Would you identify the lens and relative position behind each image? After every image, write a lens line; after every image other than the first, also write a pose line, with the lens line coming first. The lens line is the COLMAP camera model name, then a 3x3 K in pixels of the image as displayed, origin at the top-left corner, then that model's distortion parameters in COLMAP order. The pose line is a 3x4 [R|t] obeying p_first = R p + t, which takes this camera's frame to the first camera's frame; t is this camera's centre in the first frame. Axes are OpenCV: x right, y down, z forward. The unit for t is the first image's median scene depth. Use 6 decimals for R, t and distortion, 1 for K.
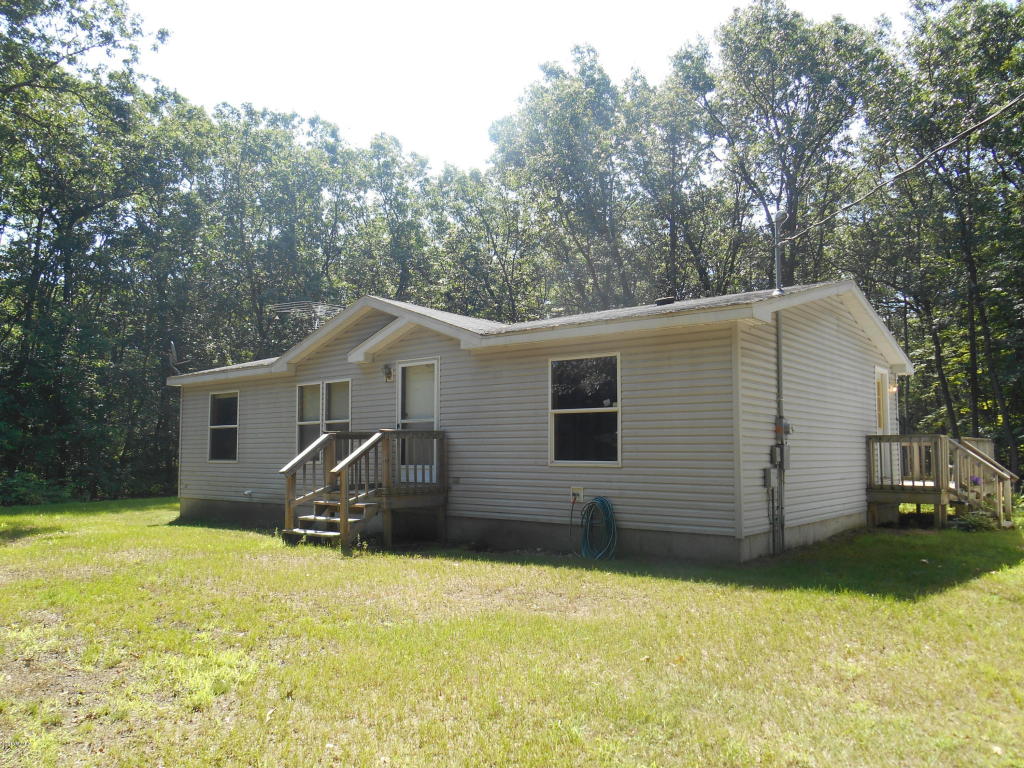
lens RADIAL K [[803.4, 0, 512.5], [0, 803.4, 399.1], [0, 0, 1]] dist [-0.051787, 0.002188]
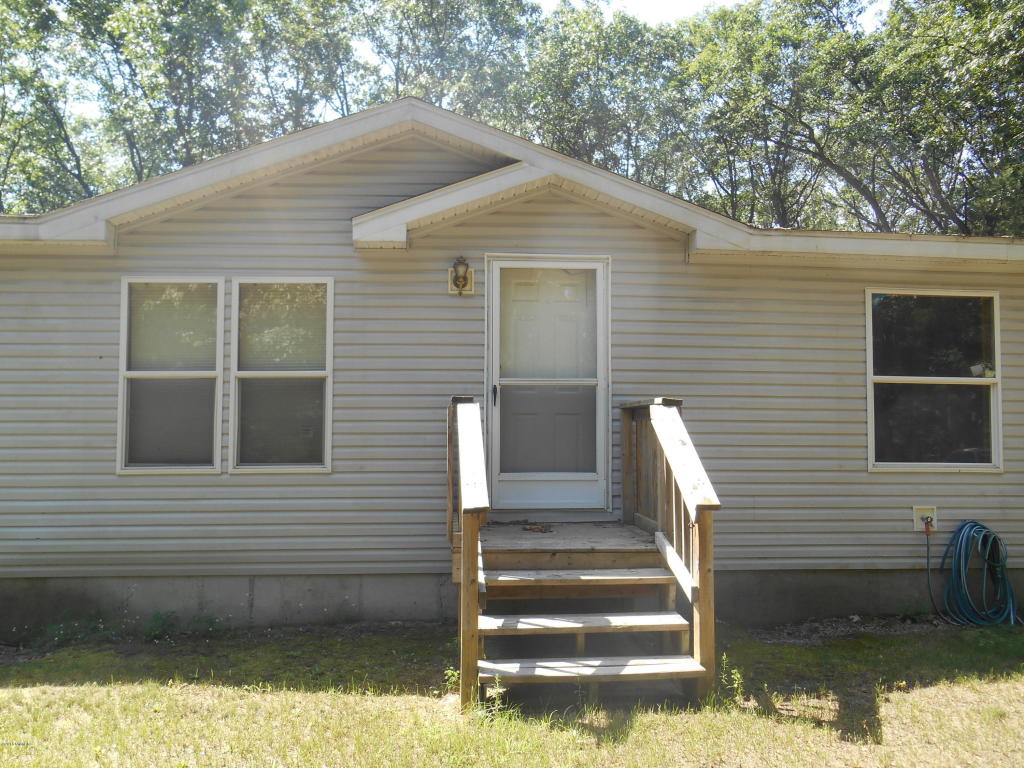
lens RADIAL K [[803.4, 0, 512.5], [0, 803.4, 399.1], [0, 0, 1]] dist [-0.051787, 0.002188]
pose [[0.714795, 0.032867, 0.698561, -0.506398], [-0.052493, 0.998599, 0.006730, 0.037380], [-0.697361, -0.041480, 0.715519, 0.716540]]
